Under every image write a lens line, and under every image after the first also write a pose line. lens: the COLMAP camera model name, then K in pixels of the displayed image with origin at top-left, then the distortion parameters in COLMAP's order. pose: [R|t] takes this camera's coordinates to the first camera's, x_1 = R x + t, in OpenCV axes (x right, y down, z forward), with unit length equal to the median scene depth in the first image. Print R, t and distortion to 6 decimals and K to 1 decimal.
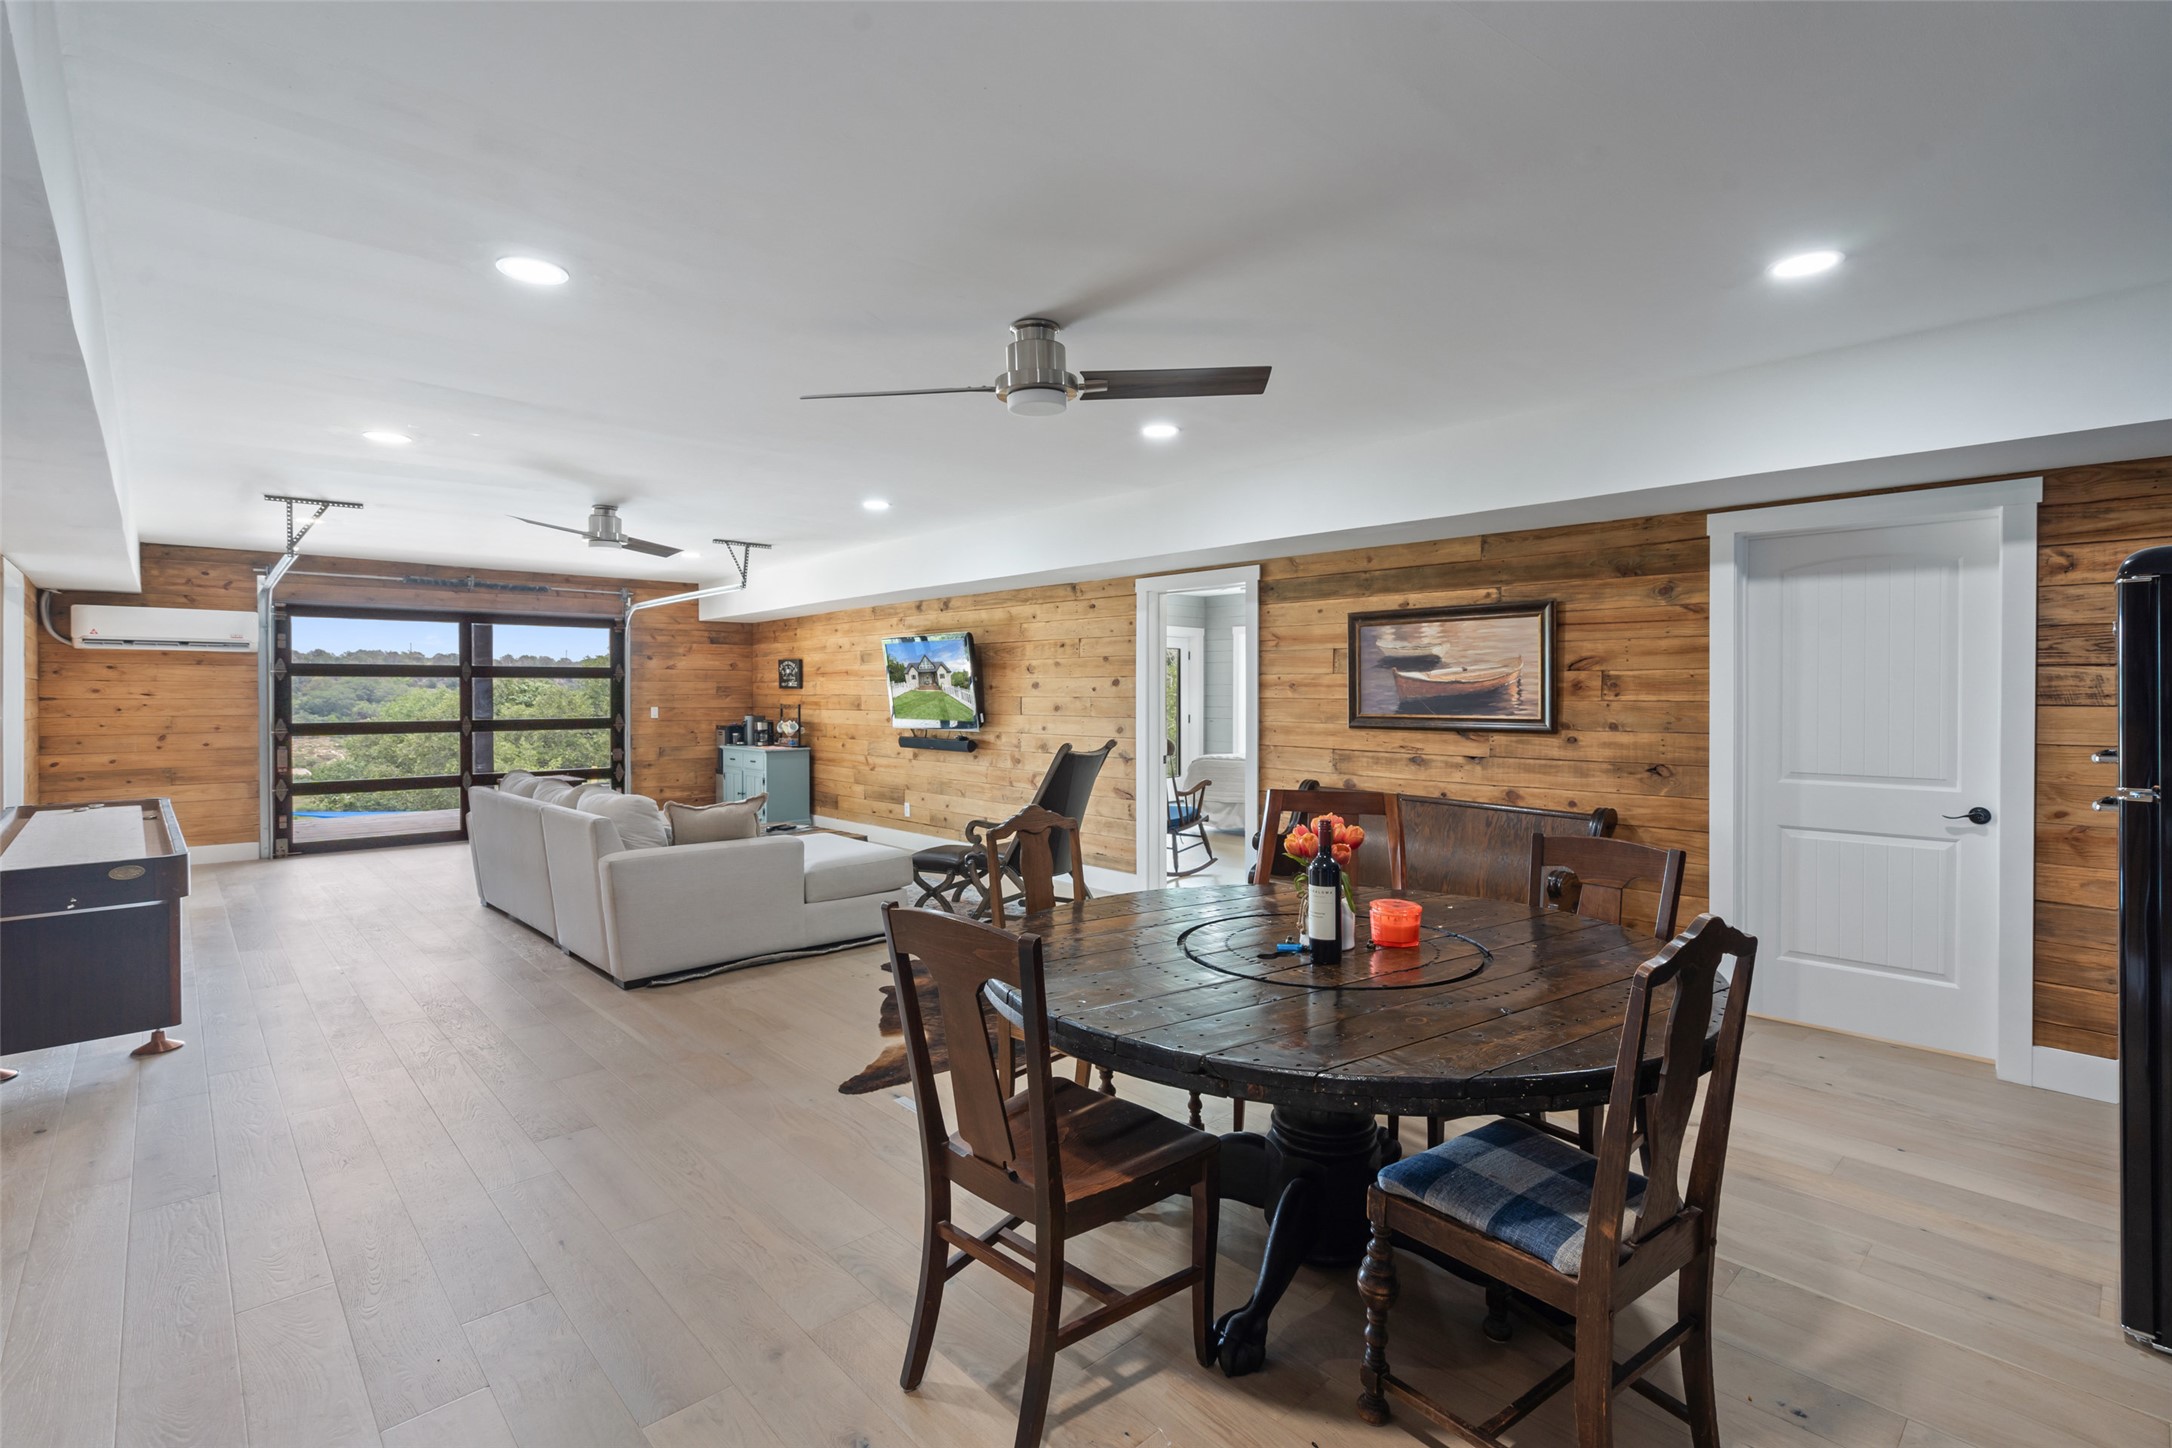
lens RADIAL K [[998.7, 0, 1086.2], [0, 998.7, 703.5], [0, 0, 1]] dist [-0.004193, 0.000741]
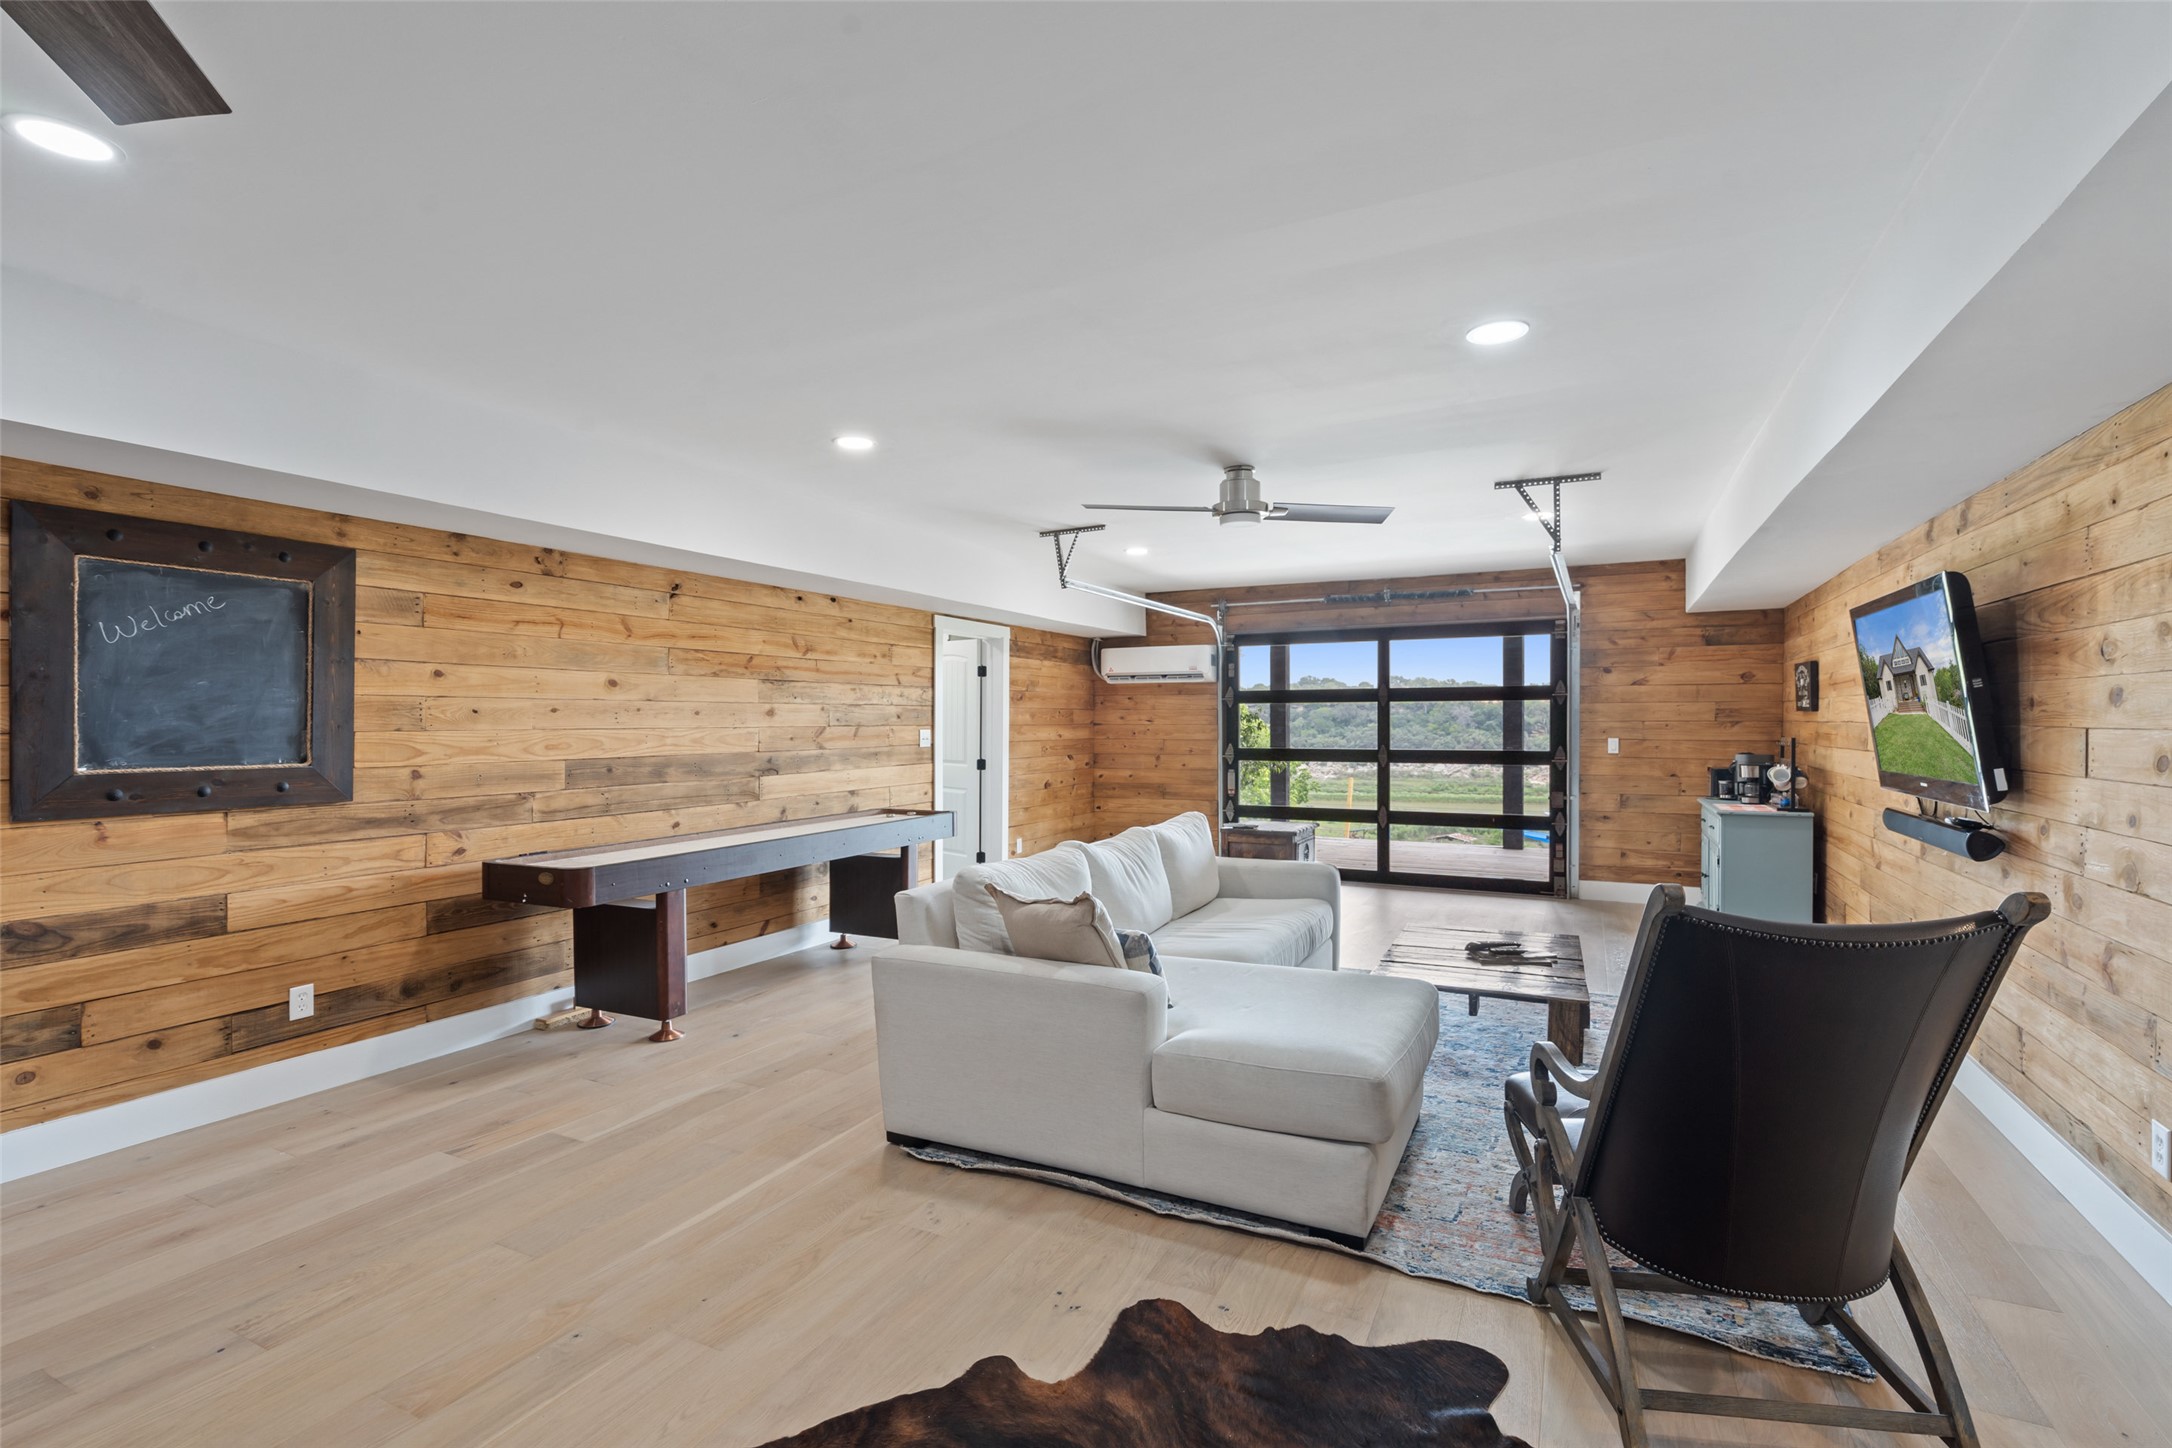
lens RADIAL K [[992.8, 0, 1086.5], [0, 992.8, 745.9], [0, 0, 1]] dist [0.000204, 0.000548]
pose [[0.349638, 0.024117, -0.936574, 0.132960], [-0.008738, 0.999709, 0.022480, -0.004733], [0.936844, 0.000324, 0.349747, 0.479669]]
